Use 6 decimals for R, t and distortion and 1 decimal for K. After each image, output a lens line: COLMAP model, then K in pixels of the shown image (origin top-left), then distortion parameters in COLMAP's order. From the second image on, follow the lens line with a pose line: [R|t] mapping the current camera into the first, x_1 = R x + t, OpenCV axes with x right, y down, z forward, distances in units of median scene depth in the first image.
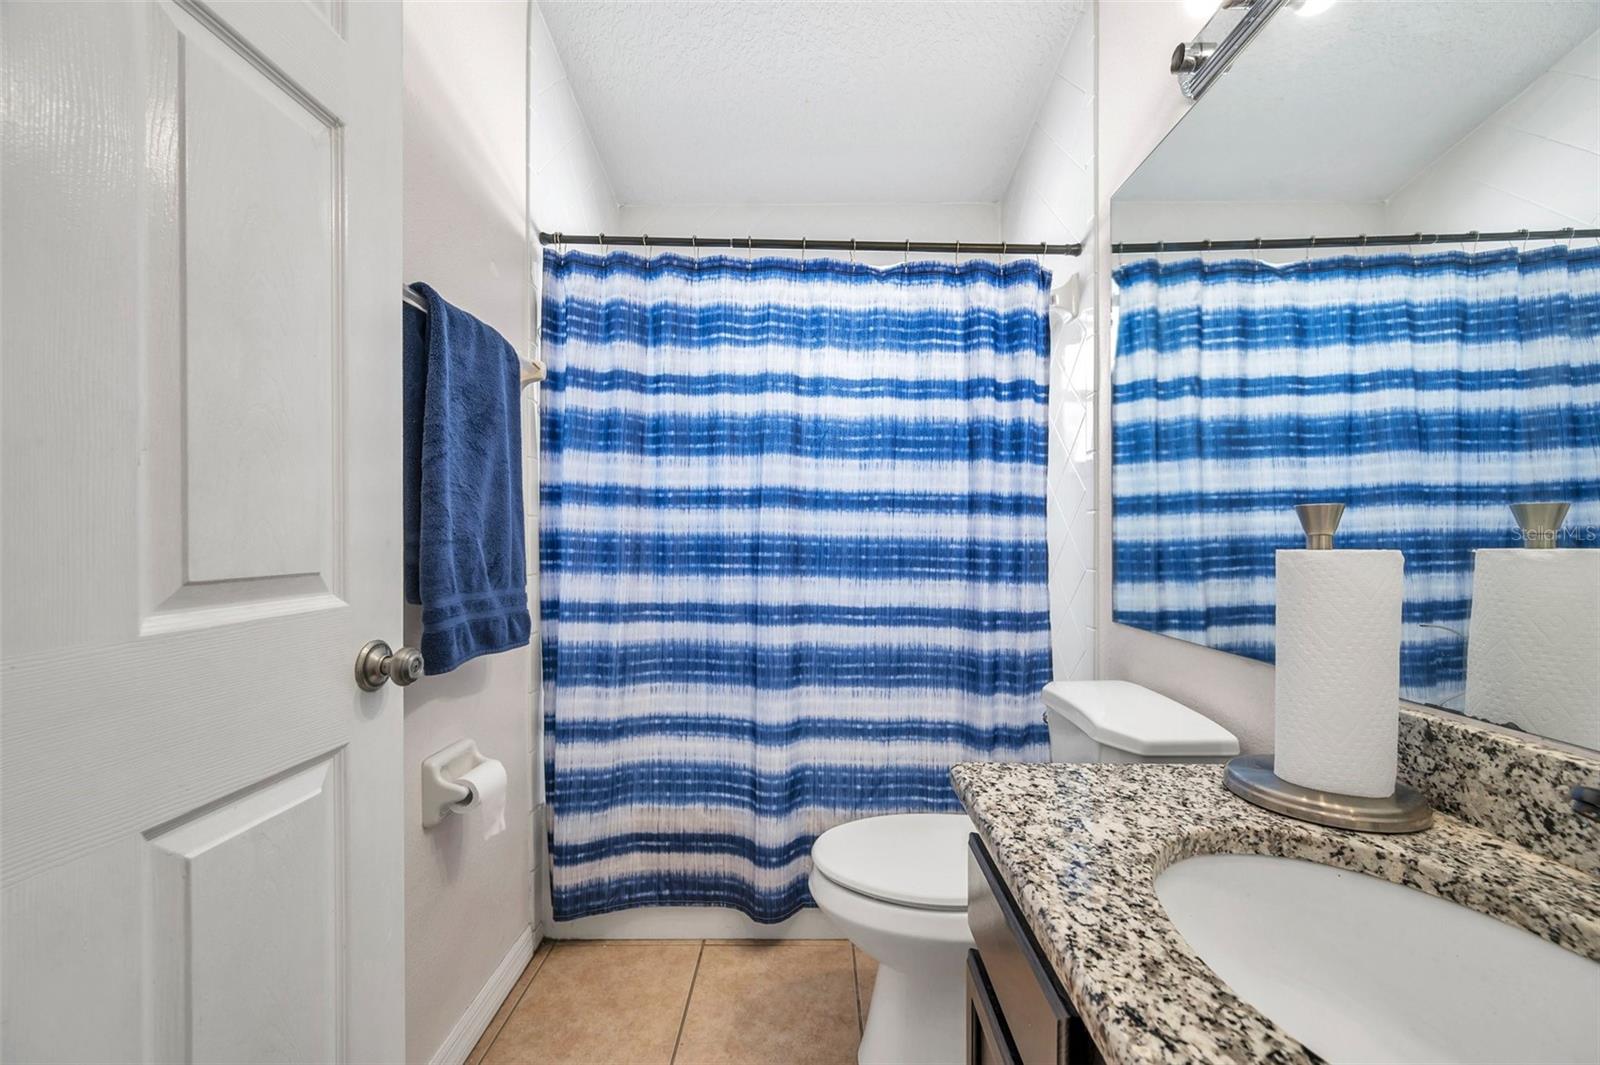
lens RADIAL K [[638.5, 0, 826.0], [0, 638.5, 537.0], [0, 0, 1]] dist [0.000945, 0.000186]
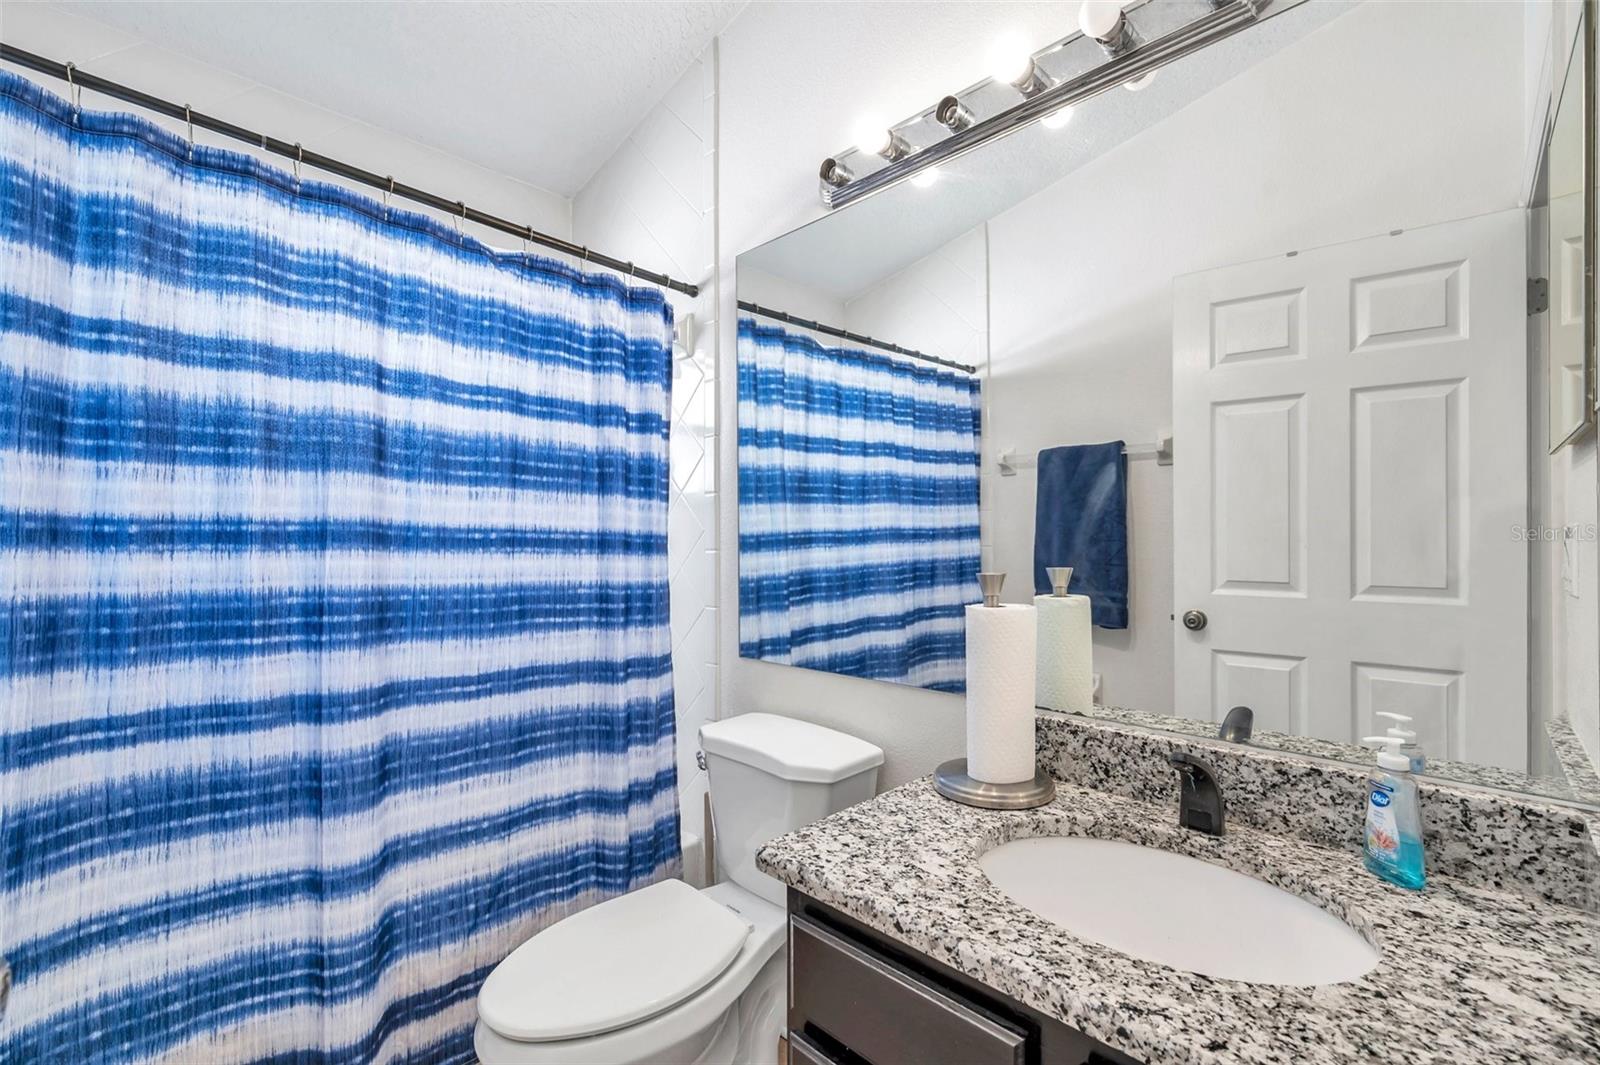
lens RADIAL K [[677.2, 0, 806.3], [0, 677.2, 535.0], [0, 0, 1]] dist [0.002234, -0.000192]
pose [[0.699600, 0.007173, 0.714499, -0.255174], [-0.001925, 0.999965, -0.008154, -0.056137], [-0.714532, 0.004329, 0.699589, 0.125198]]
